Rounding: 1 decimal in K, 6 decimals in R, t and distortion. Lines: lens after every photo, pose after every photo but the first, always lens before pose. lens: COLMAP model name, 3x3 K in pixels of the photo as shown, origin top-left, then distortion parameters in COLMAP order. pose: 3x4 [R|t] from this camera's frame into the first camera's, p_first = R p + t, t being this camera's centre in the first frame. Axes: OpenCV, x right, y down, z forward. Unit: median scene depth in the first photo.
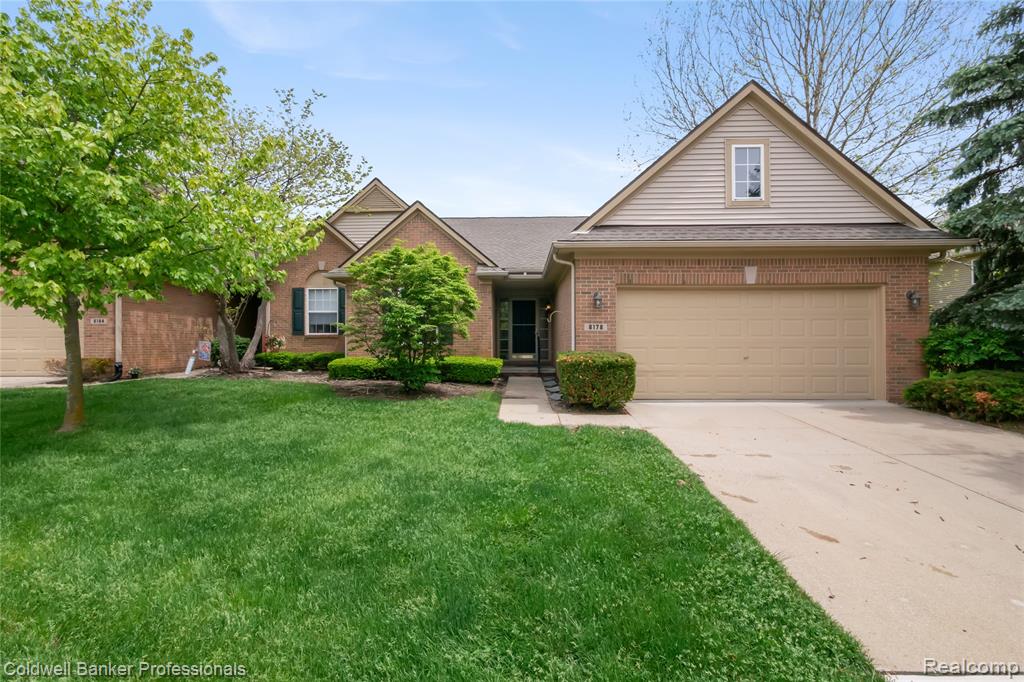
lens RADIAL K [[428.3, 0, 509.2], [0, 428.3, 342.7], [0, 0, 1]] dist [-0.002353, -0.000107]
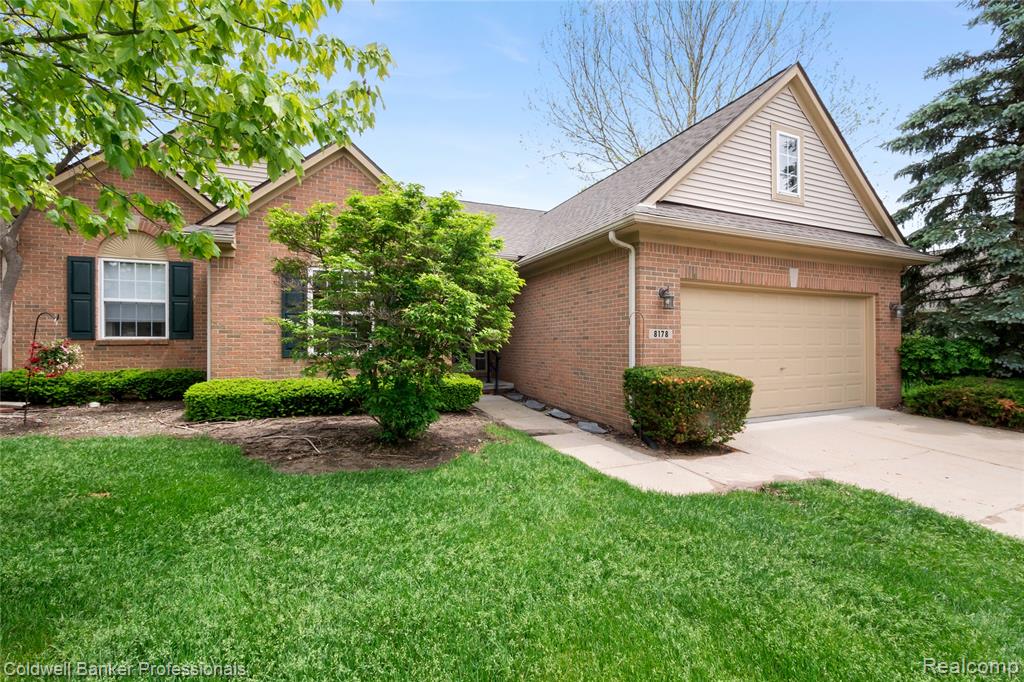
lens RADIAL K [[428.3, 0, 509.2], [0, 428.3, 342.7], [0, 0, 1]] dist [-0.002353, -0.000107]
pose [[0.910530, -0.000307, 0.413444, -0.352827], [0.001840, 0.999993, -0.003310, -0.018821], [-0.413440, 0.003774, 0.910524, 0.421355]]
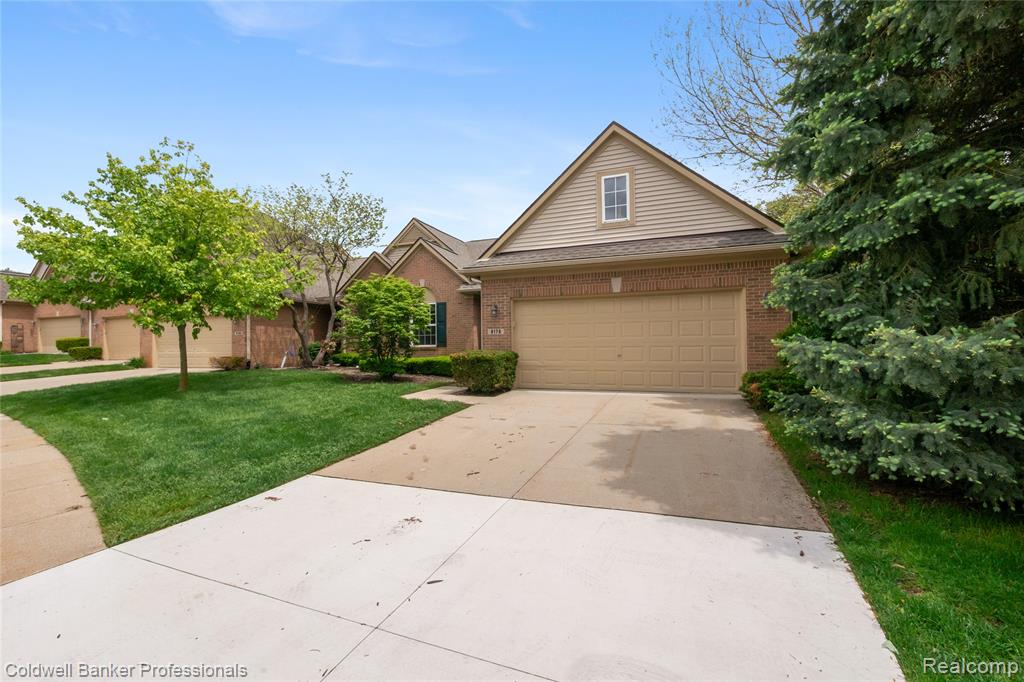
lens RADIAL K [[428.3, 0, 509.2], [0, 428.3, 342.7], [0, 0, 1]] dist [-0.002353, -0.000107]
pose [[0.942054, -0.010389, -0.335302, 0.671916], [0.007541, 0.999924, -0.009794, 0.010163], [0.335378, 0.006698, 0.942060, -0.208446]]
